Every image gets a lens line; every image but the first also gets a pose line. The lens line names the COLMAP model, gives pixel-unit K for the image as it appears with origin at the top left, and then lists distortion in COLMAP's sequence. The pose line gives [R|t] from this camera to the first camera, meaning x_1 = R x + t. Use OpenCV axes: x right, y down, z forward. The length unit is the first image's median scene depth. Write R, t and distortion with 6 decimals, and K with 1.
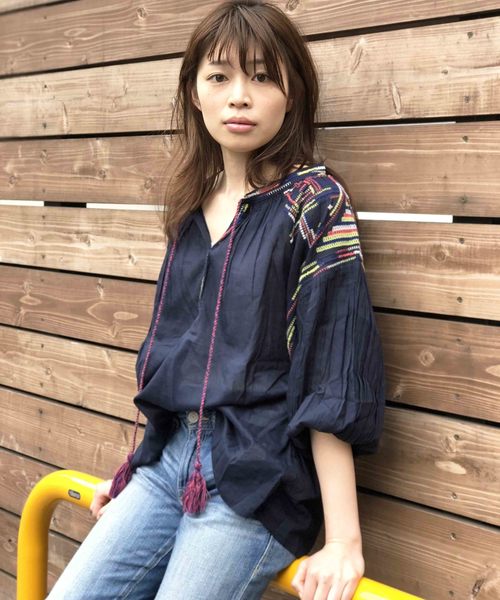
lens RADIAL K [[1075.0, 0, 304.6], [0, 1075.0, 316.3], [0, 0, 1]] dist [0.064270, 0.000000]
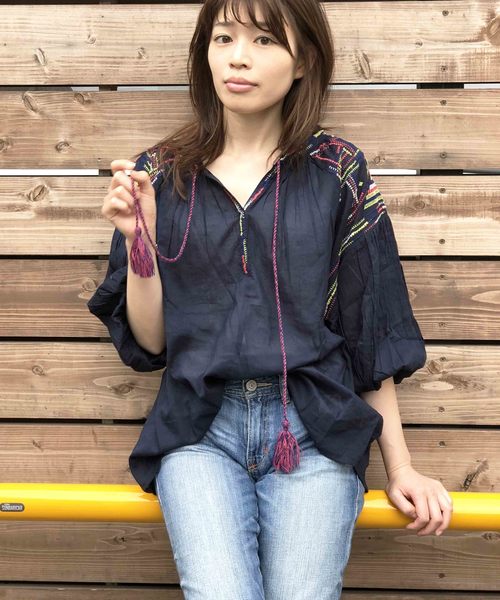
lens RADIAL K [[1075.0, 0, 295.3], [0, 1075.0, 302.7], [0, 0, 1]] dist [0.064270, 0.000000]
pose [[0.737612, -0.110370, 0.666143, -0.716347], [0.092798, 0.993759, 0.061897, -0.034440], [-0.668817, 0.016160, 0.743251, 0.228380]]
